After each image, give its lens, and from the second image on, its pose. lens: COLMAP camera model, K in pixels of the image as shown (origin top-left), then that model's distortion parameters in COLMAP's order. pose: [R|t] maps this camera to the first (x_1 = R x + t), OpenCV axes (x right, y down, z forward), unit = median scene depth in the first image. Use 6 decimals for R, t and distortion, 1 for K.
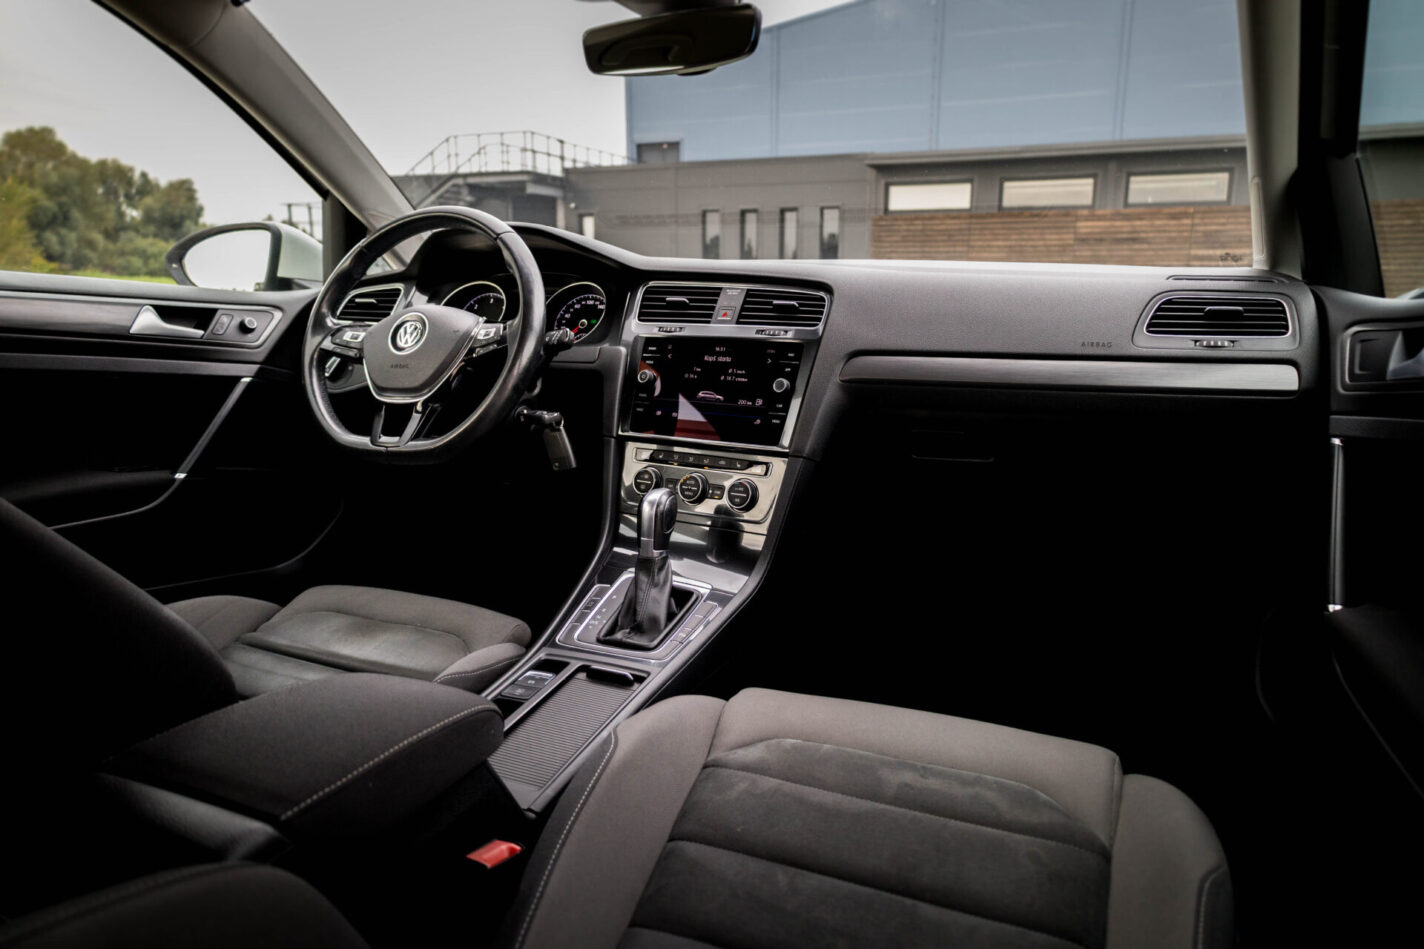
lens RADIAL K [[991.7, 0, 712.0], [0, 991.7, 474.5], [0, 0, 1]] dist [0.039517, -0.002413]
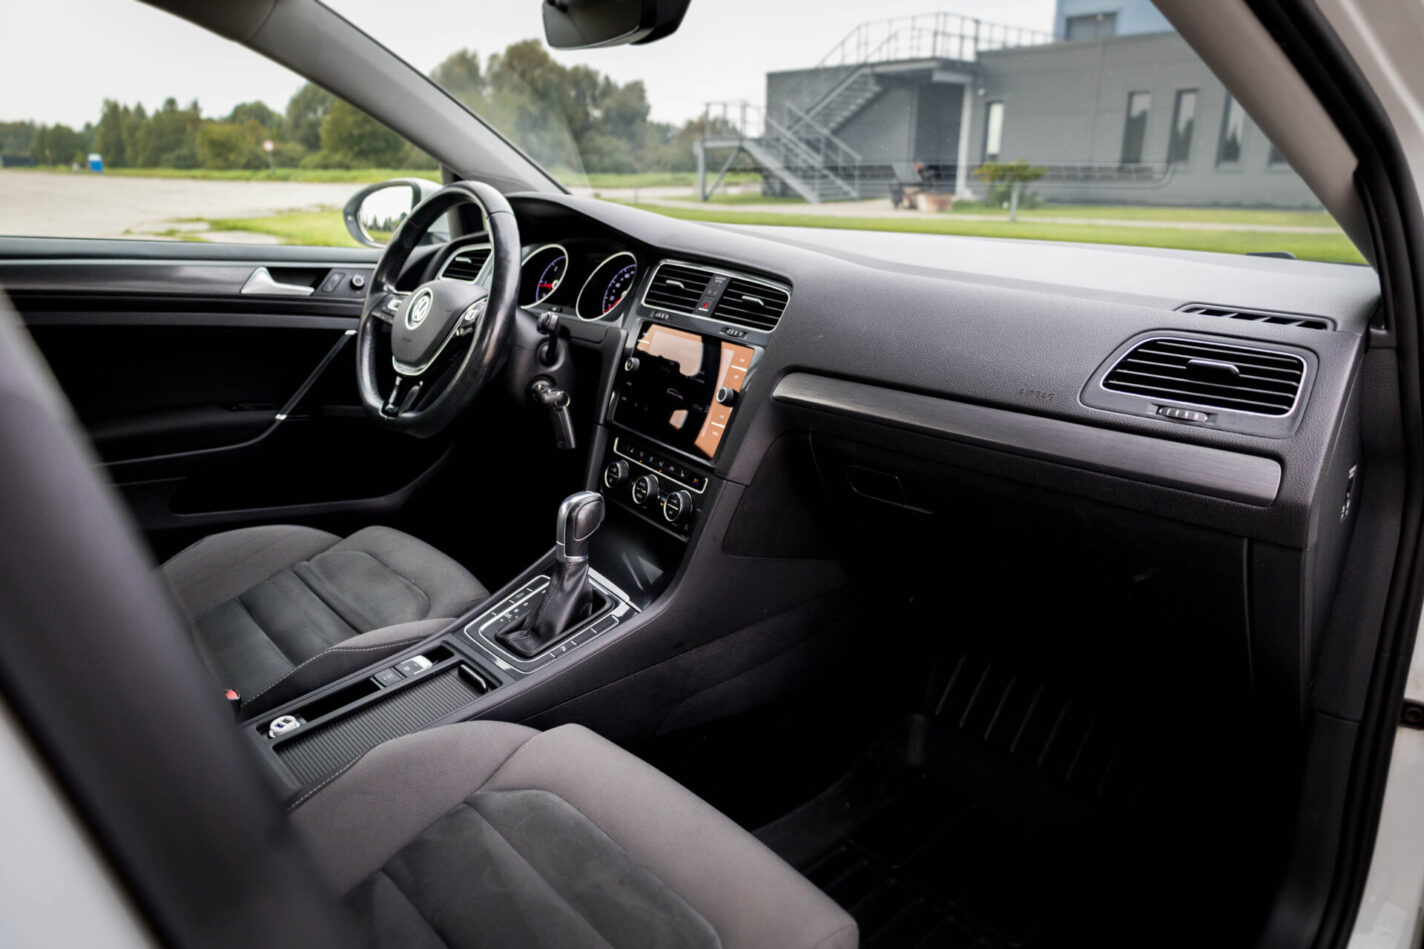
lens RADIAL K [[982.4, 0, 712.0], [0, 982.4, 474.5], [0, 0, 1]] dist [0.028259, -0.002131]
pose [[0.898772, 0.130599, -0.418513, 0.366156], [-0.080966, 0.987625, 0.134316, -0.113737], [0.430875, -0.086834, 0.898224, 0.157665]]
